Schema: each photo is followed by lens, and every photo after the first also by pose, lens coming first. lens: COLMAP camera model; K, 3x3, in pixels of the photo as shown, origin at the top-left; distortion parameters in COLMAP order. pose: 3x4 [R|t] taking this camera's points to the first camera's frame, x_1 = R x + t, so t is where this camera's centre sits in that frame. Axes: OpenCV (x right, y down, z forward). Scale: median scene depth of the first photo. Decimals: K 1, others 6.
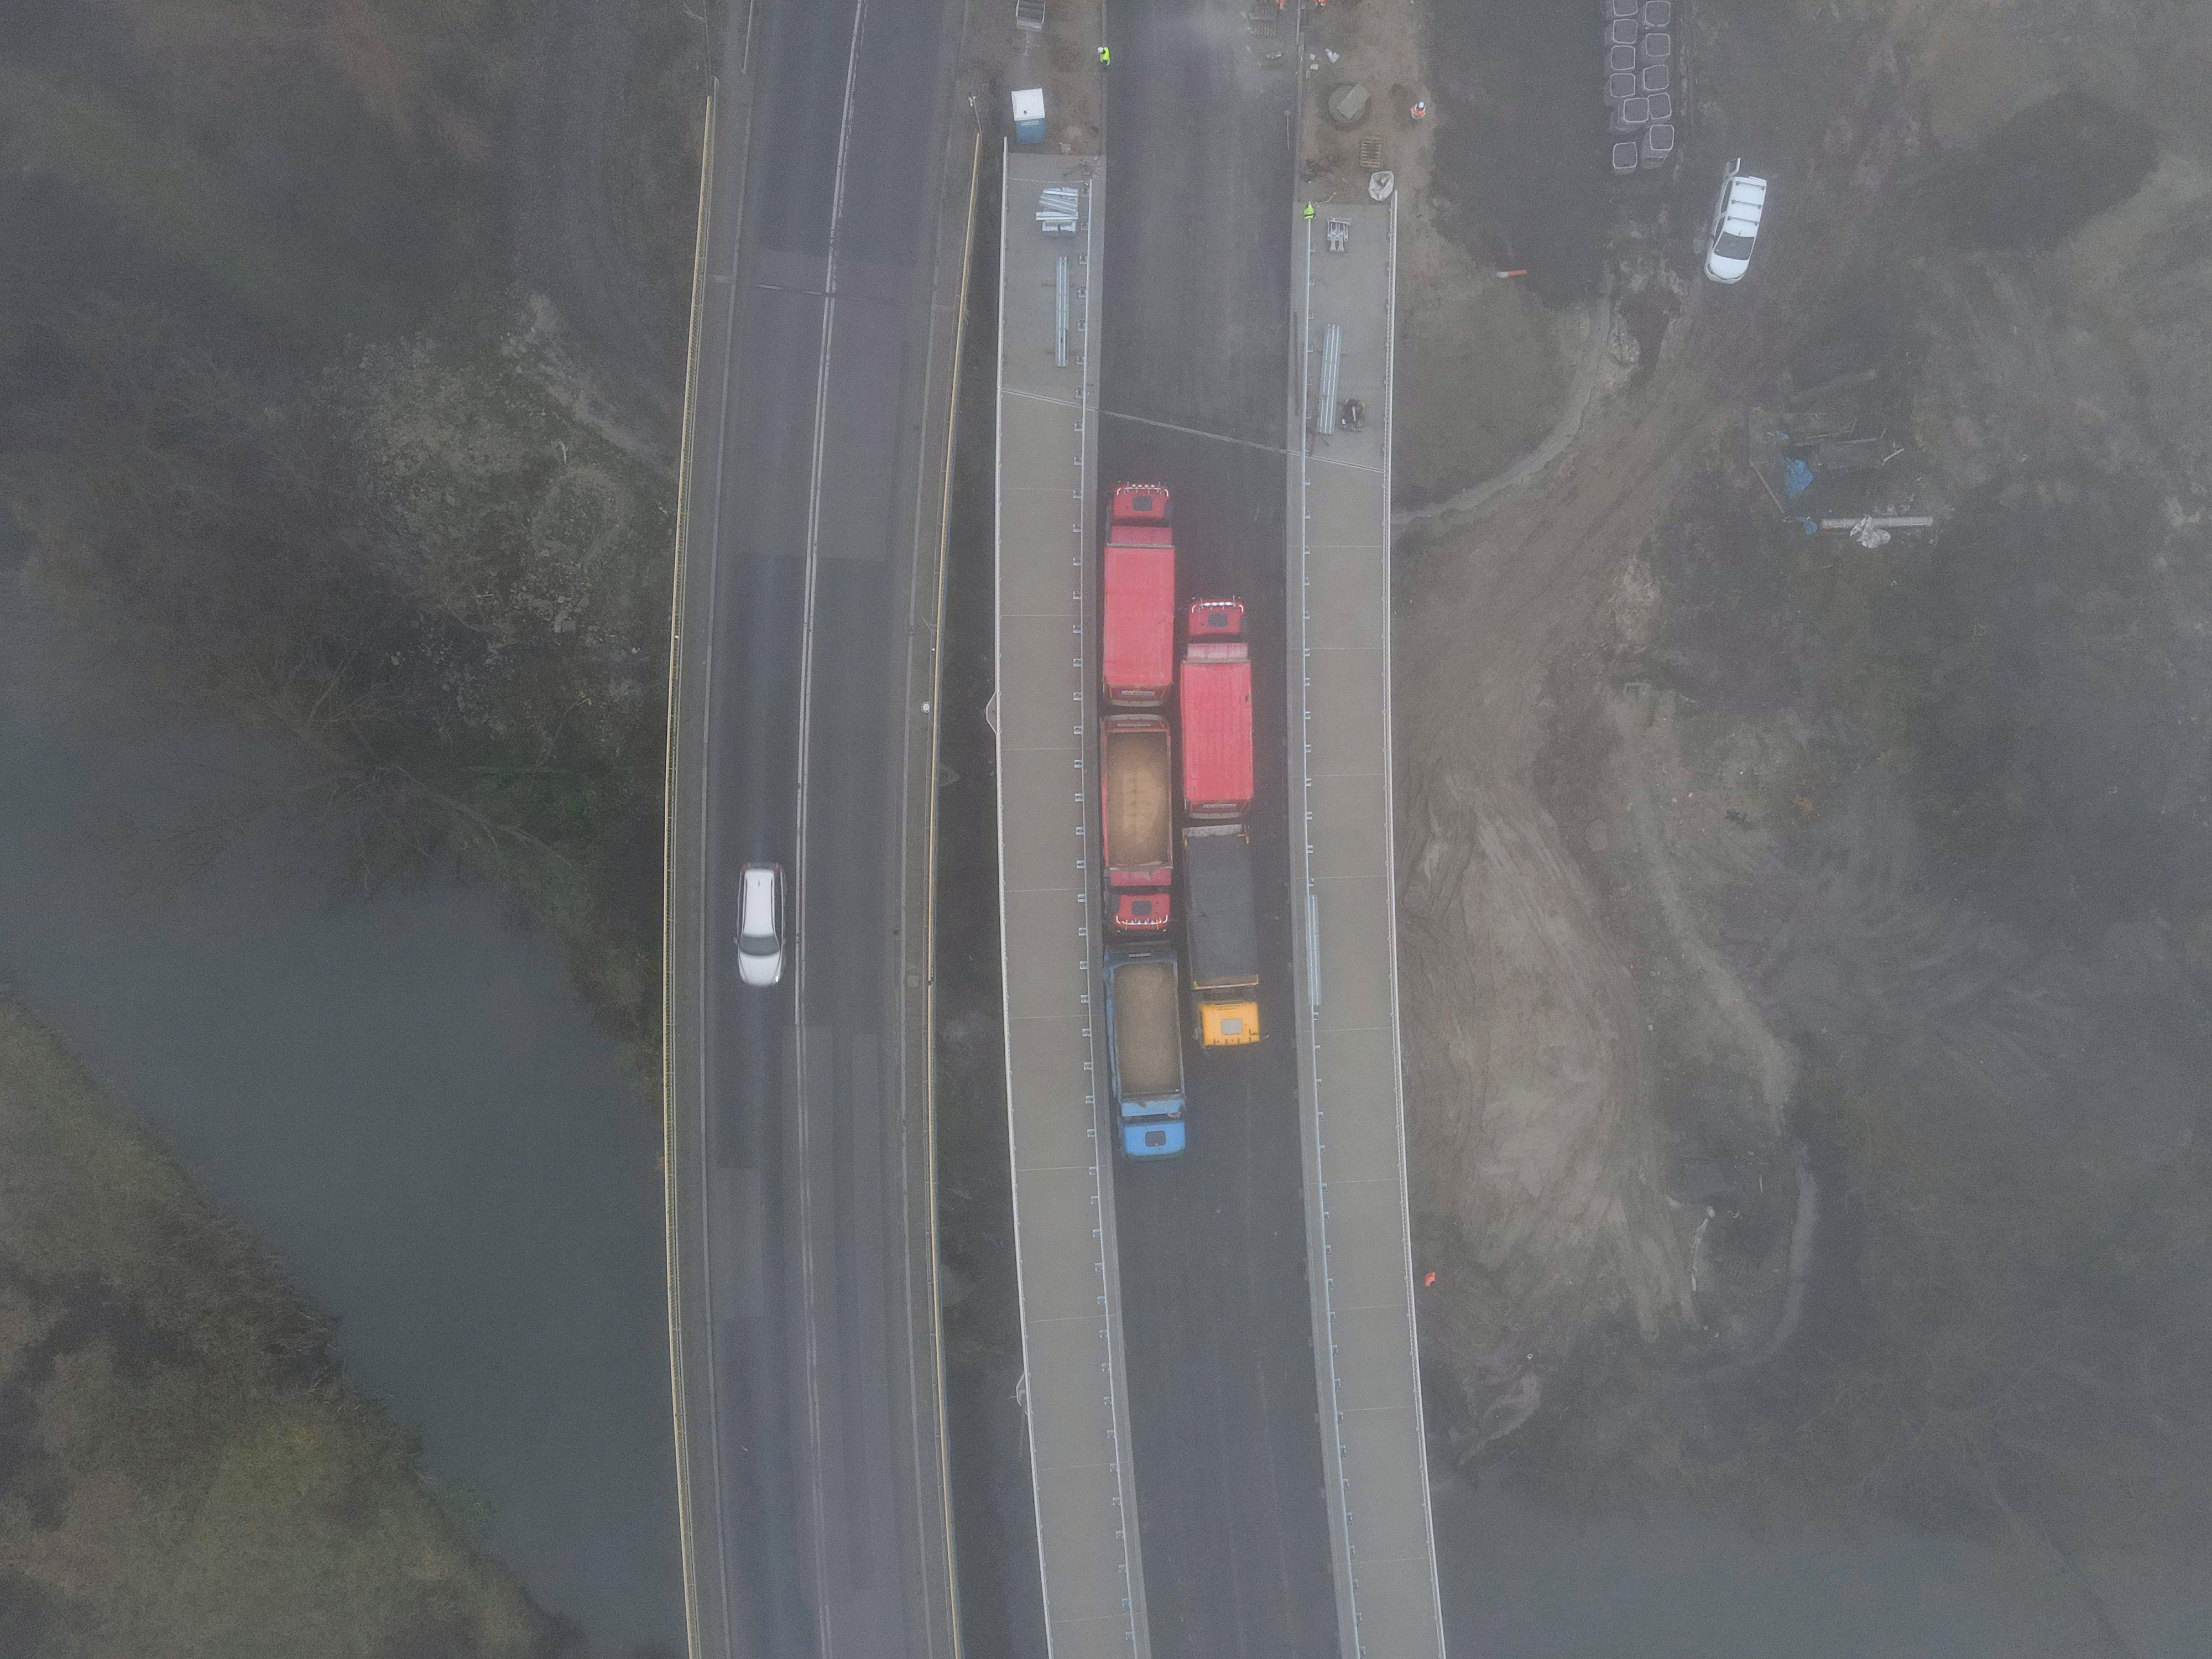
lens RADIAL K [[1606.9, 0, 1114.9], [0, 1606.9, 826.0], [0, 0, 1]] dist [0.014686, 0.001975]
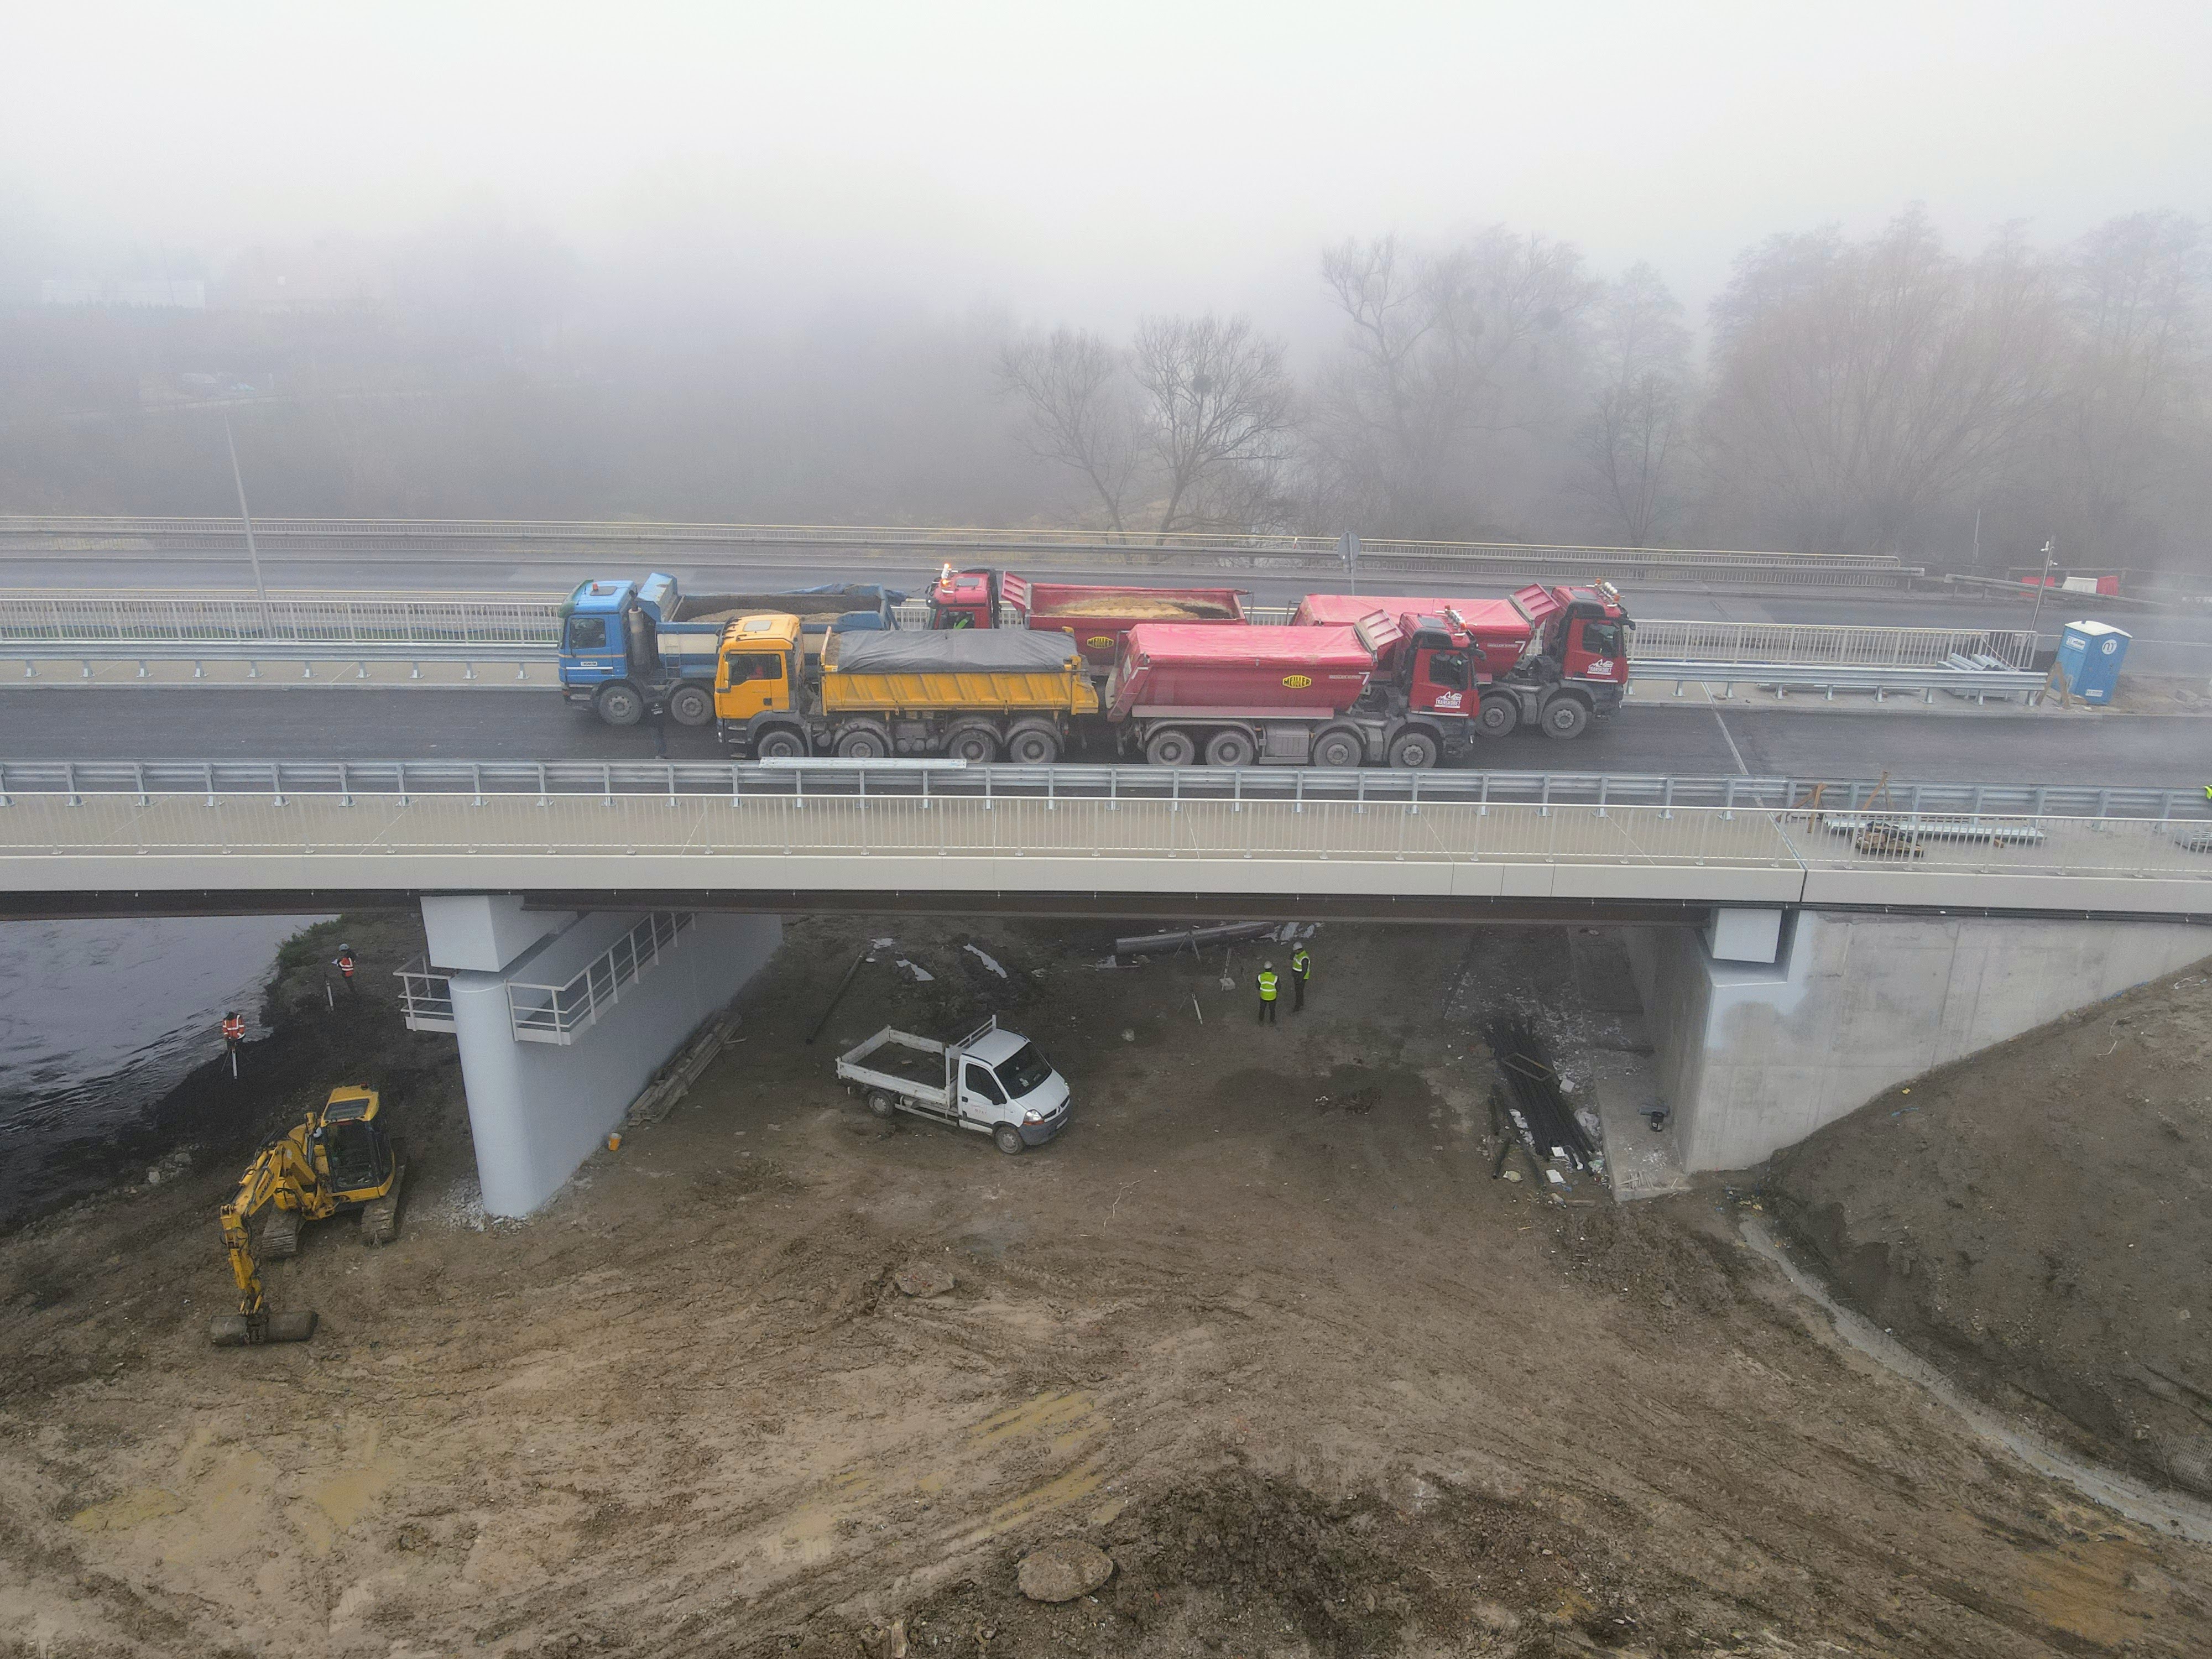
lens RADIAL K [[1606.9, 0, 1122.5], [0, 1606.9, 820.4], [0, 0, 1]] dist [0.014686, 0.001975]
pose [[0.022982, 0.338526, -0.940676, 0.561193], [-0.999469, -0.013943, -0.029437, 0.005894], [-0.023081, 0.940854, 0.338026, 0.728208]]
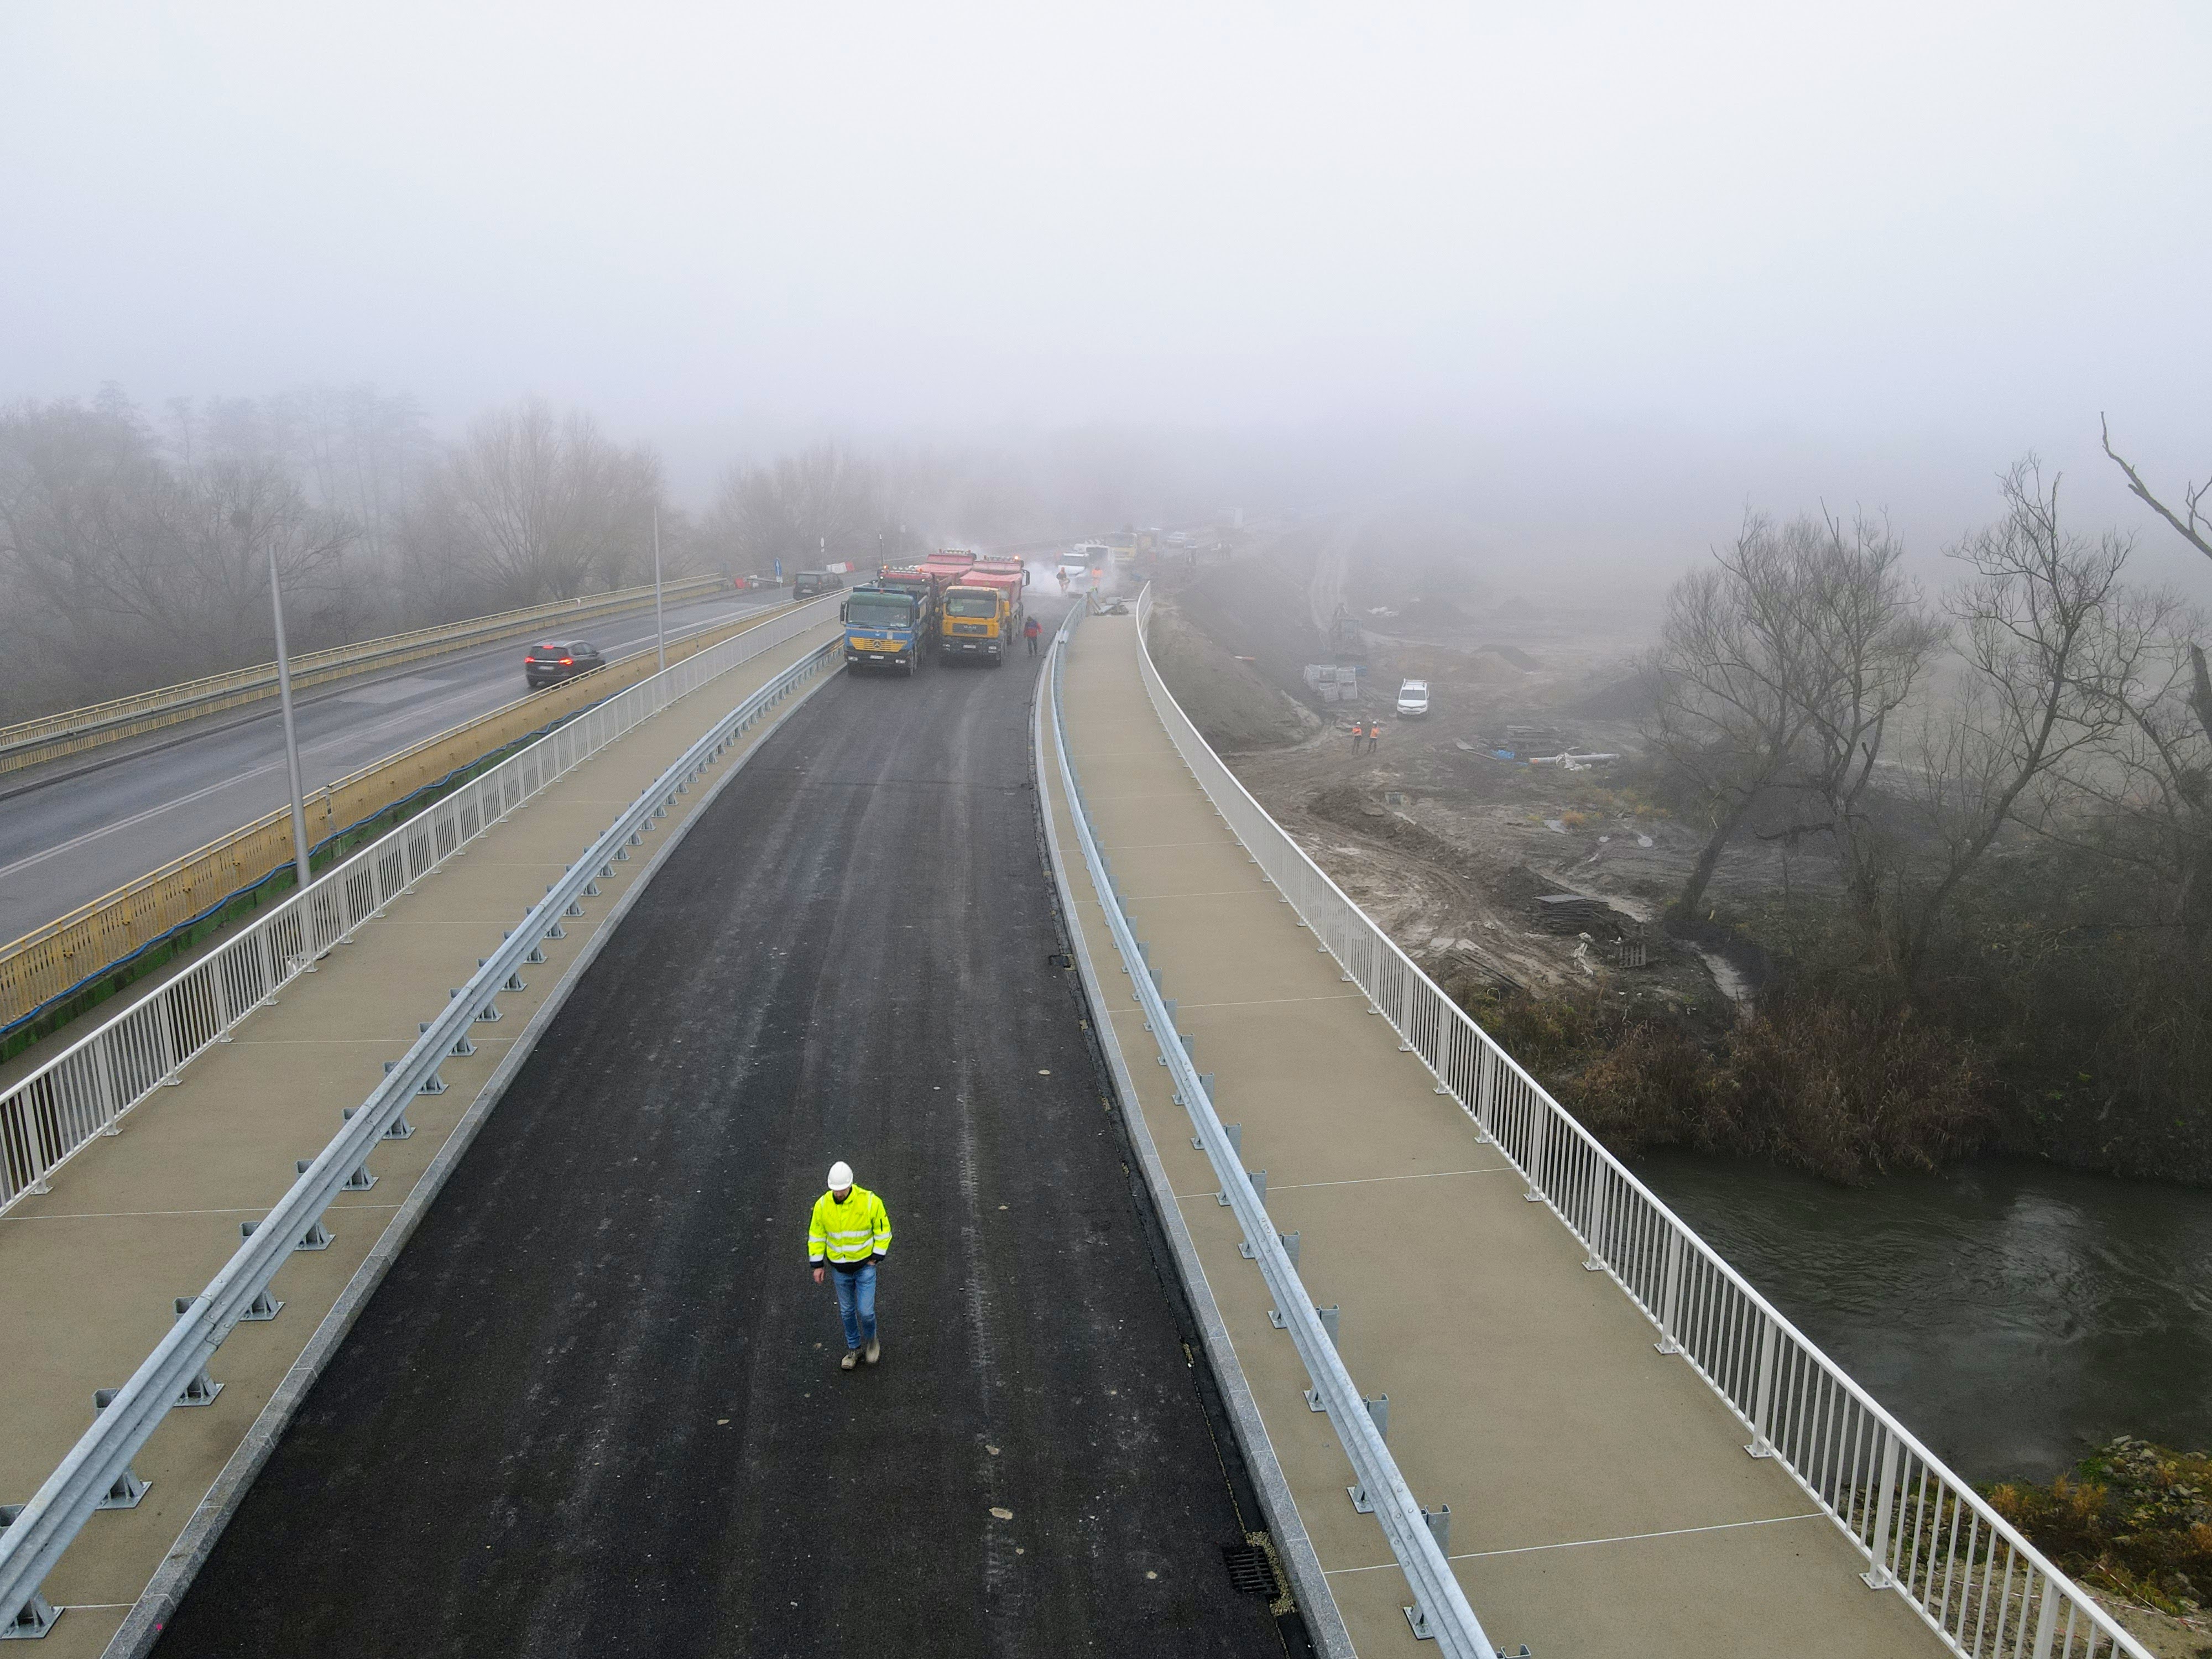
lens RADIAL K [[1606.9, 0, 1114.5], [0, 1606.9, 830.0], [0, 0, 1]] dist [0.014686, 0.001975]
pose [[0.999372, 0.002090, -0.035379, 0.170722], [-0.034961, 0.221792, -0.974467, 0.994423], [0.005811, 0.975092, 0.221725, 0.778323]]
